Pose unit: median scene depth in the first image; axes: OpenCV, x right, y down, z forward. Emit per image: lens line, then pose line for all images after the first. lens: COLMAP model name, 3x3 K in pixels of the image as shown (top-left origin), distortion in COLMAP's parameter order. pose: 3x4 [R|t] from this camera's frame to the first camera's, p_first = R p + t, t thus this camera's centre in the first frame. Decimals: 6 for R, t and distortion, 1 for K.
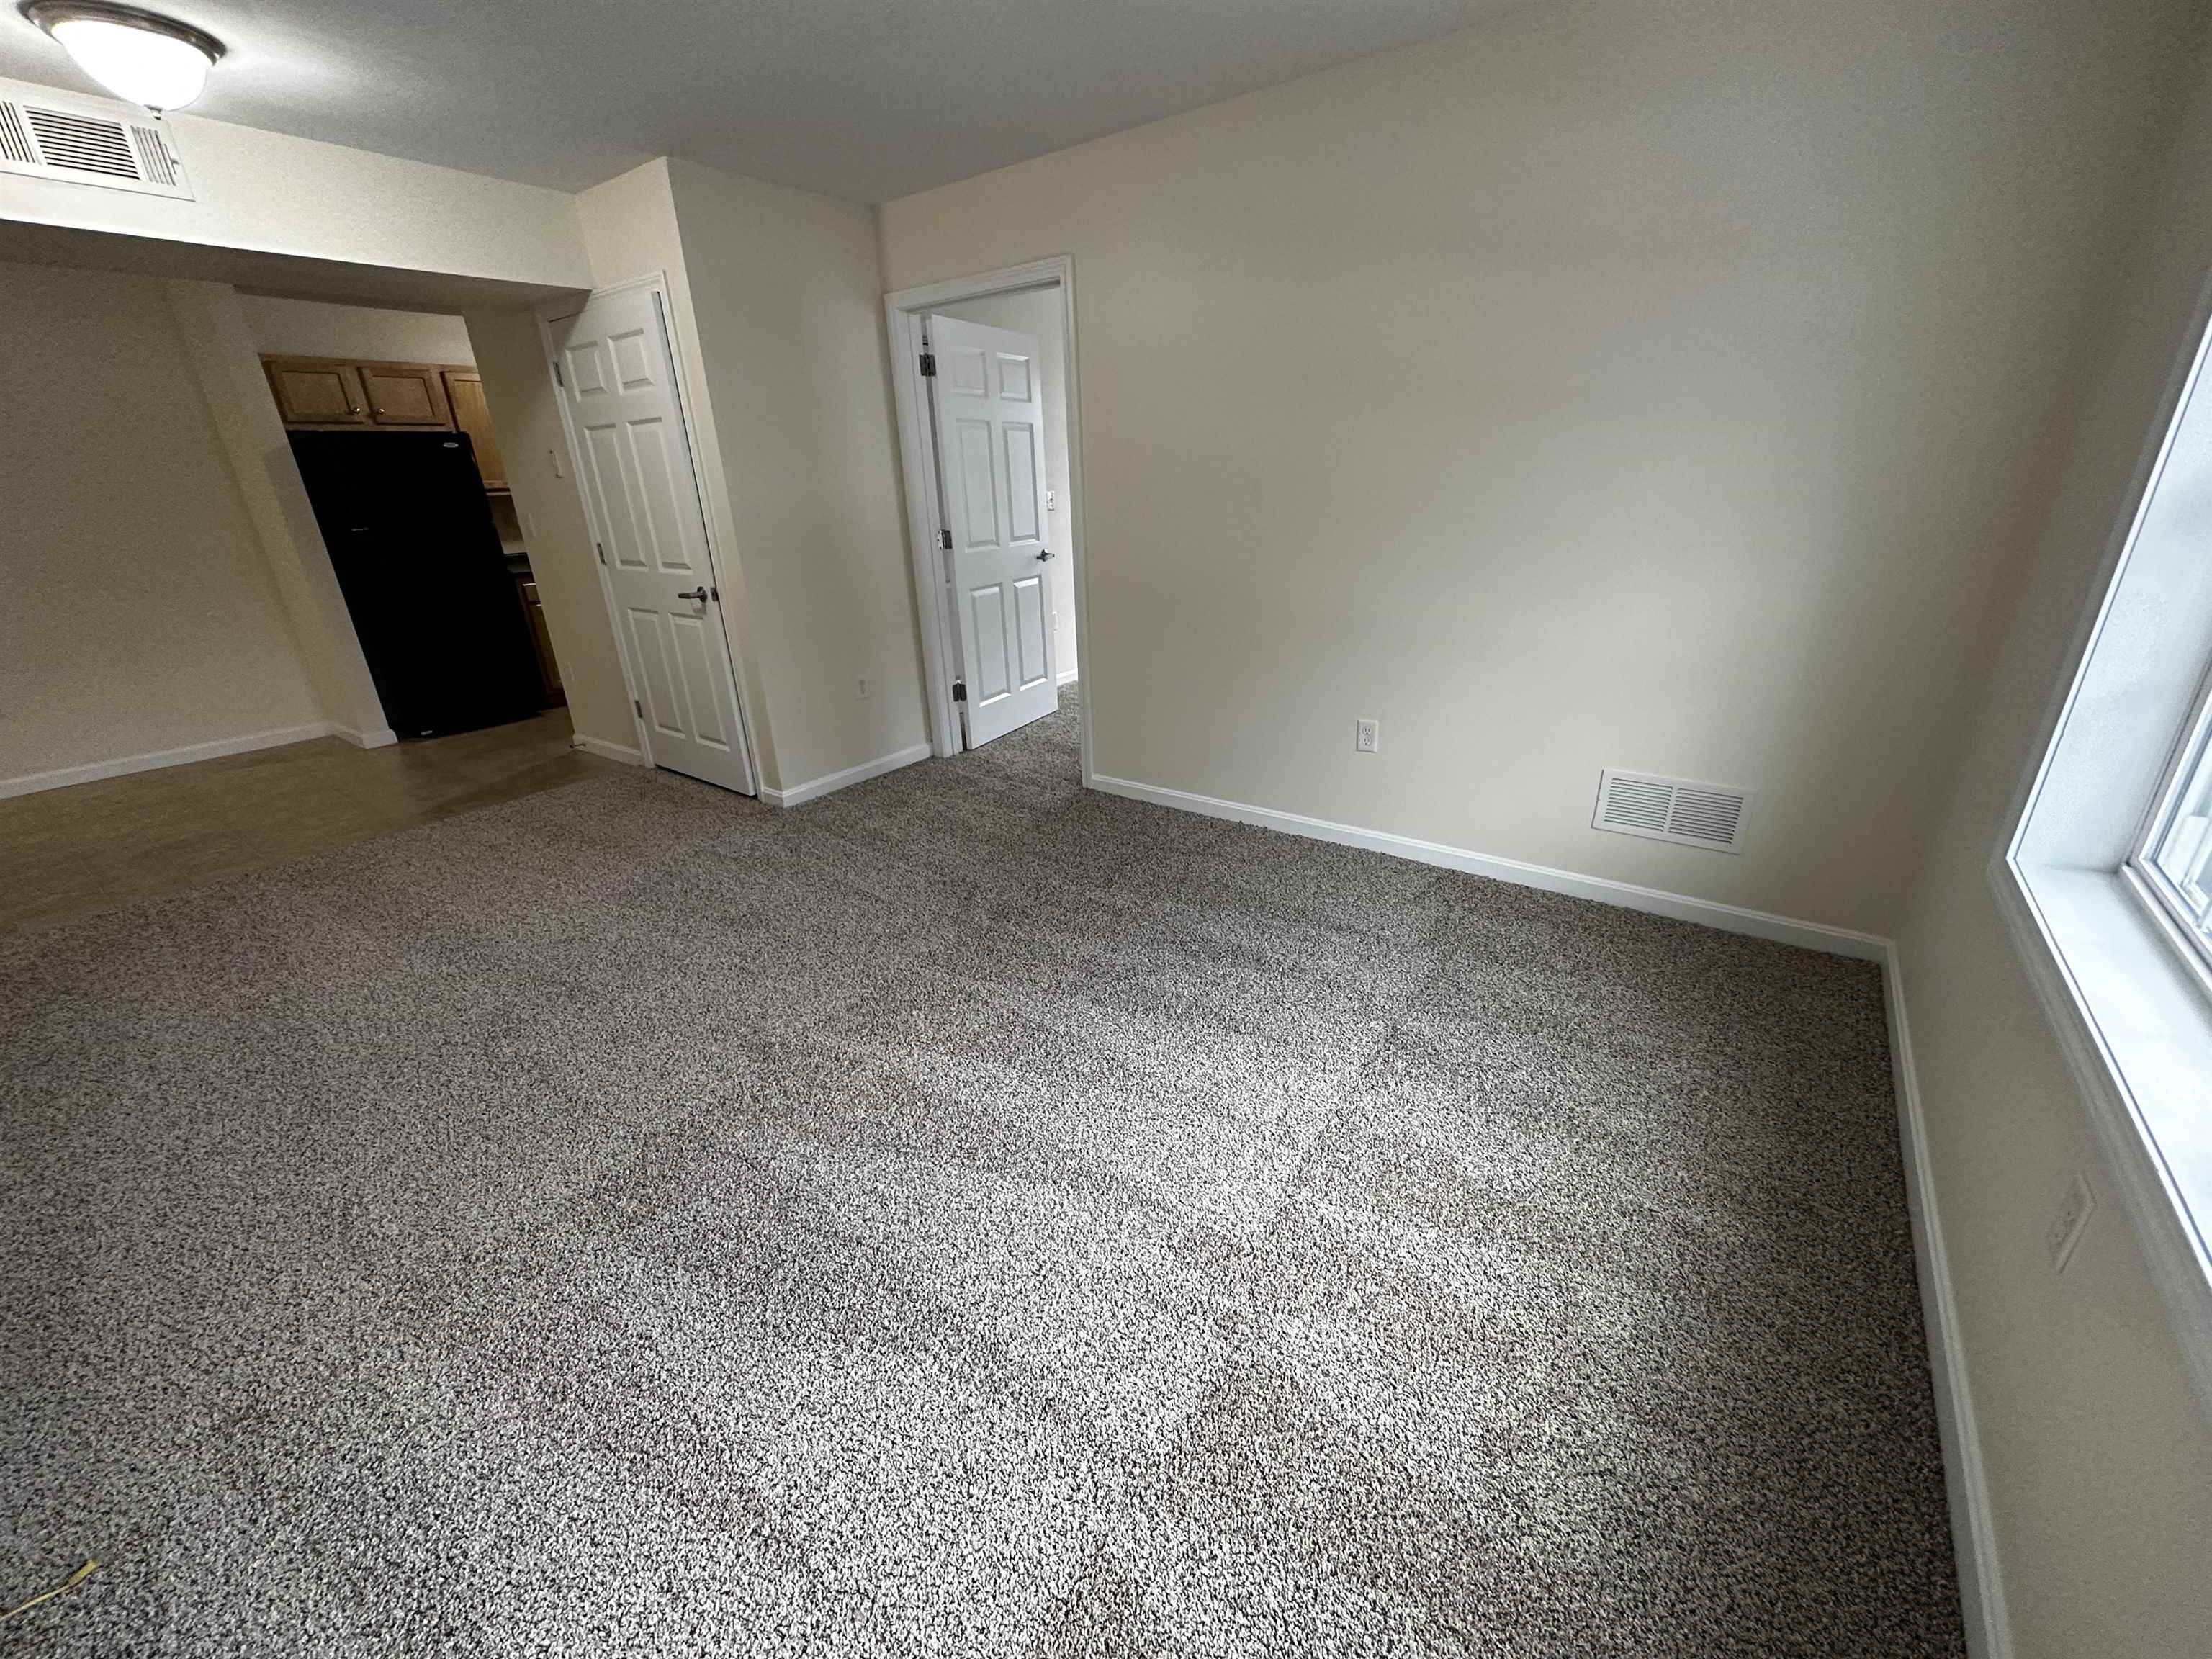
lens RADIAL K [[885.2, 0, 1107.8], [0, 885.2, 832.1], [0, 0, 1]] dist [-0.000101, 0.000295]
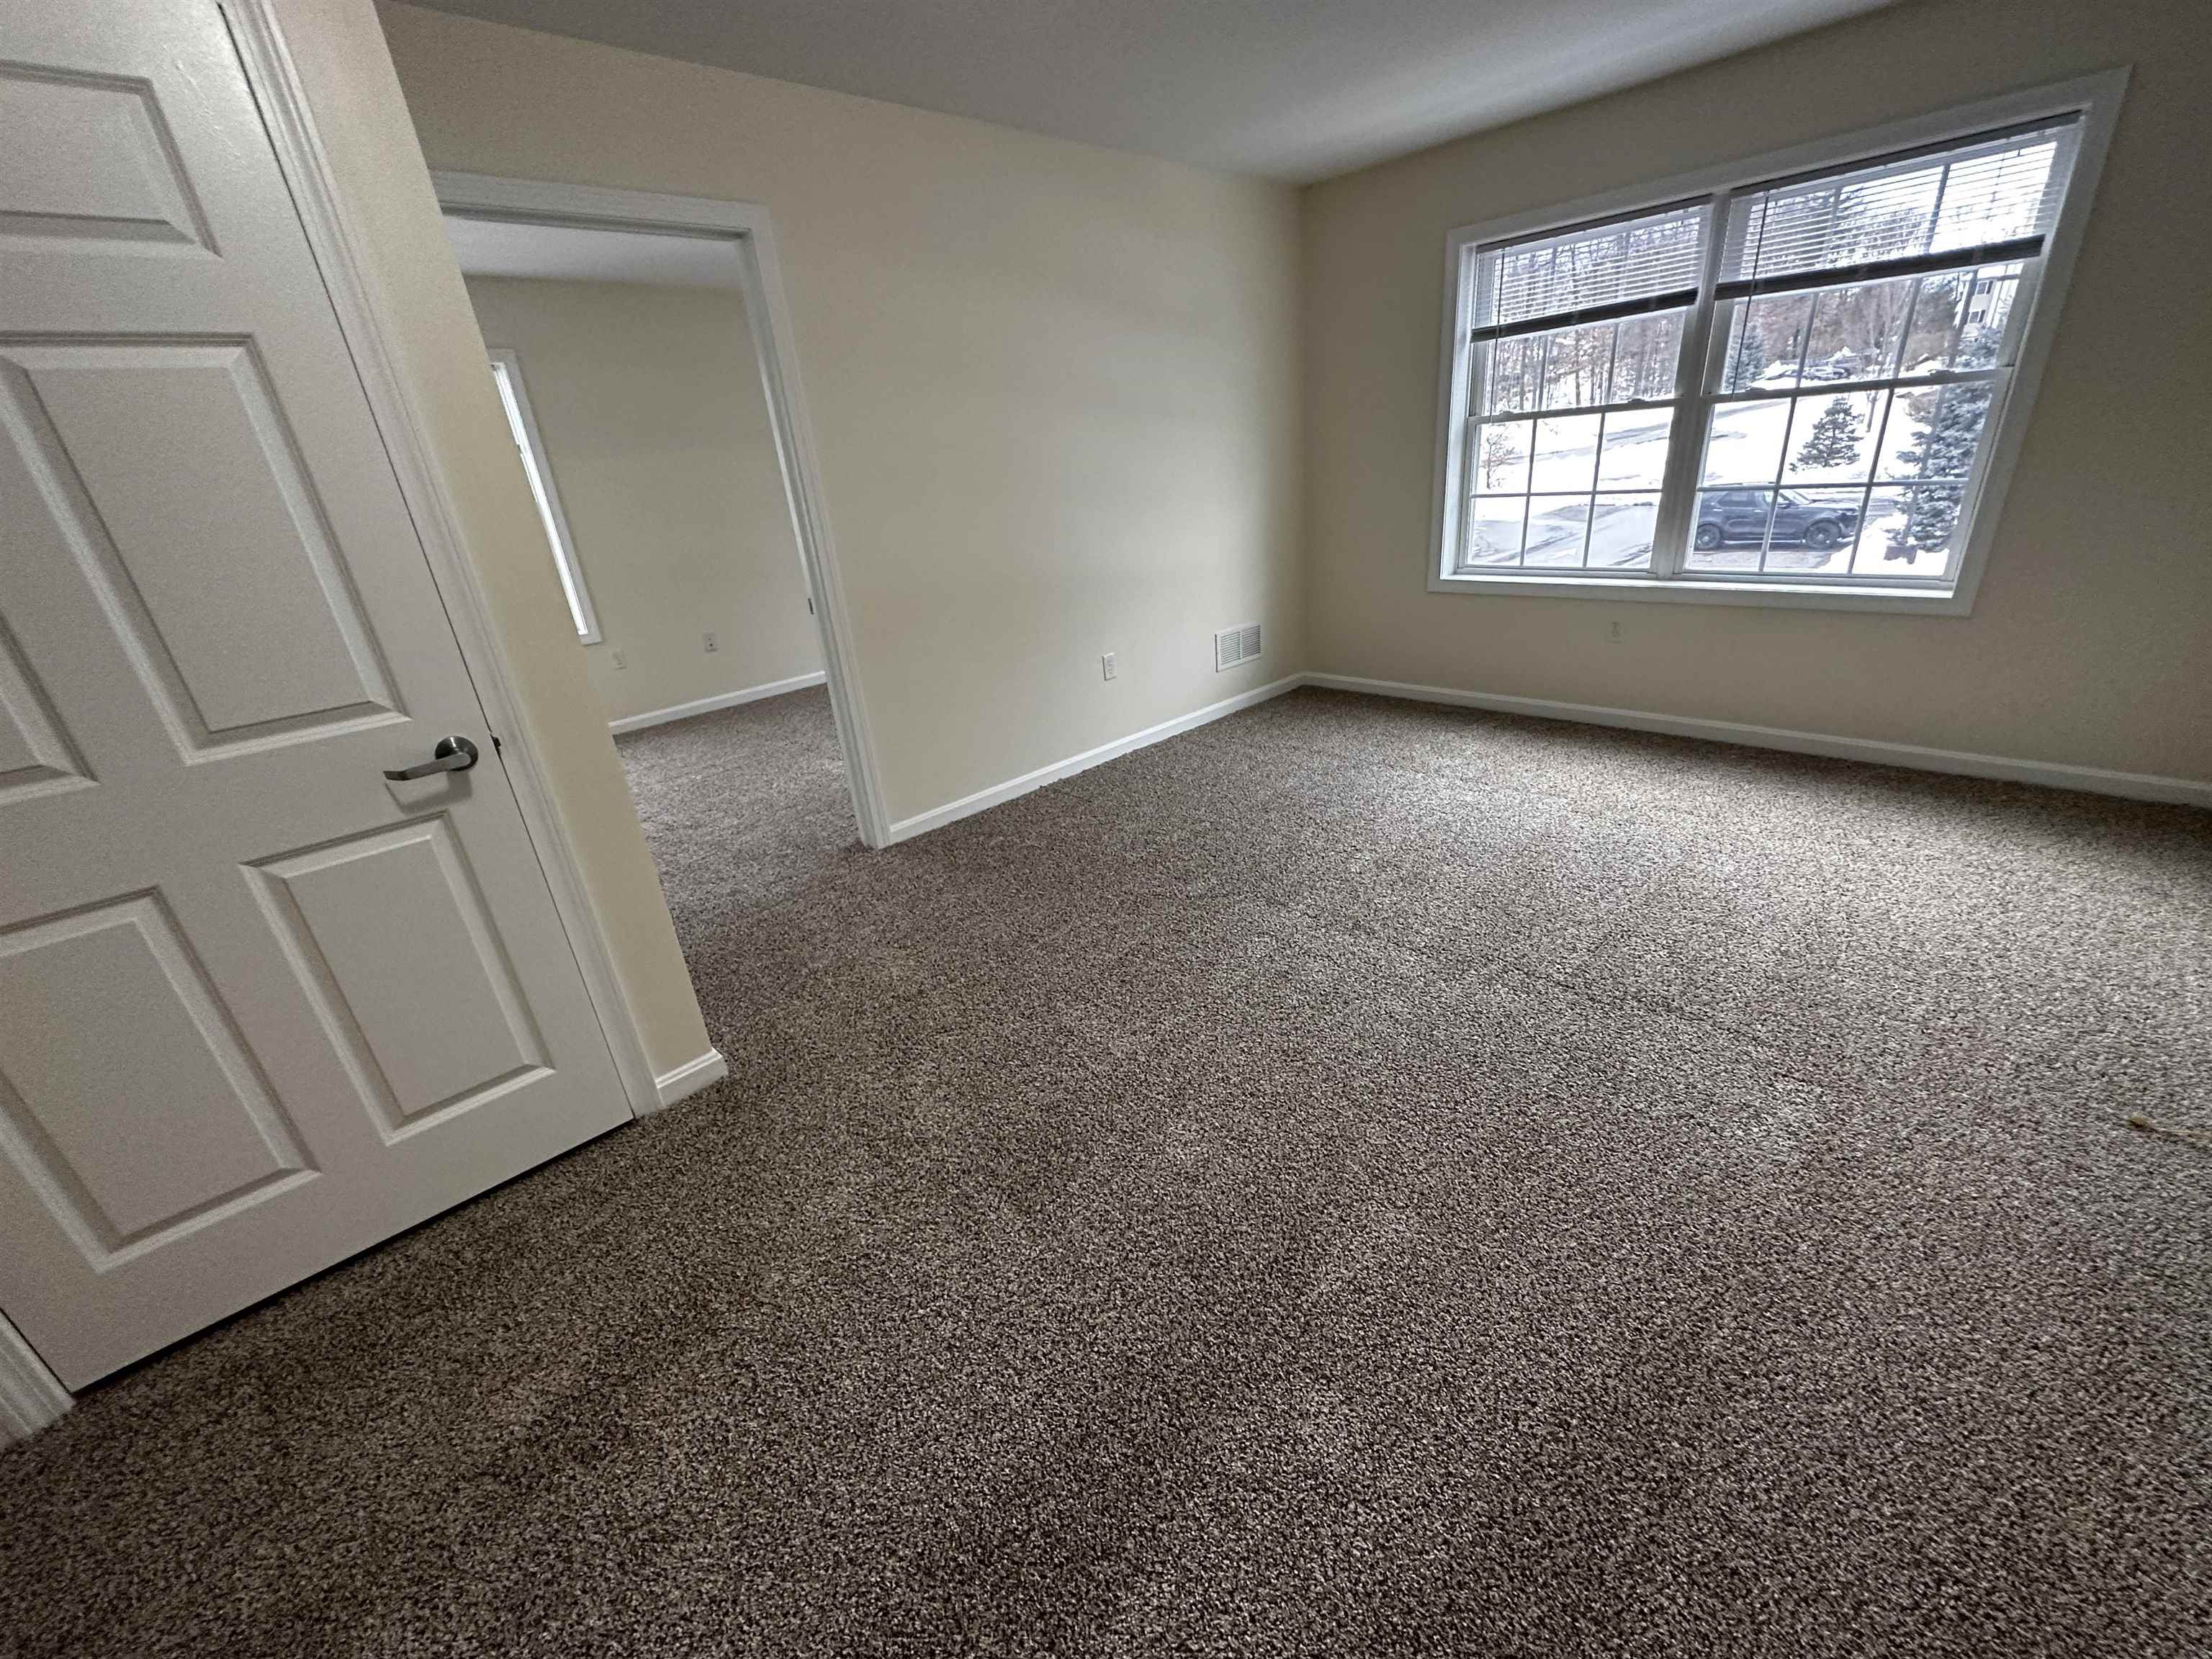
lens RADIAL K [[885.2, 0, 1107.8], [0, 885.2, 832.1], [0, 0, 1]] dist [-0.000101, 0.000295]
pose [[0.151200, -0.365909, 0.918286, -0.872190], [0.446448, 0.854101, 0.266824, -0.221343], [-0.881942, 0.369623, 0.292500, 0.637036]]
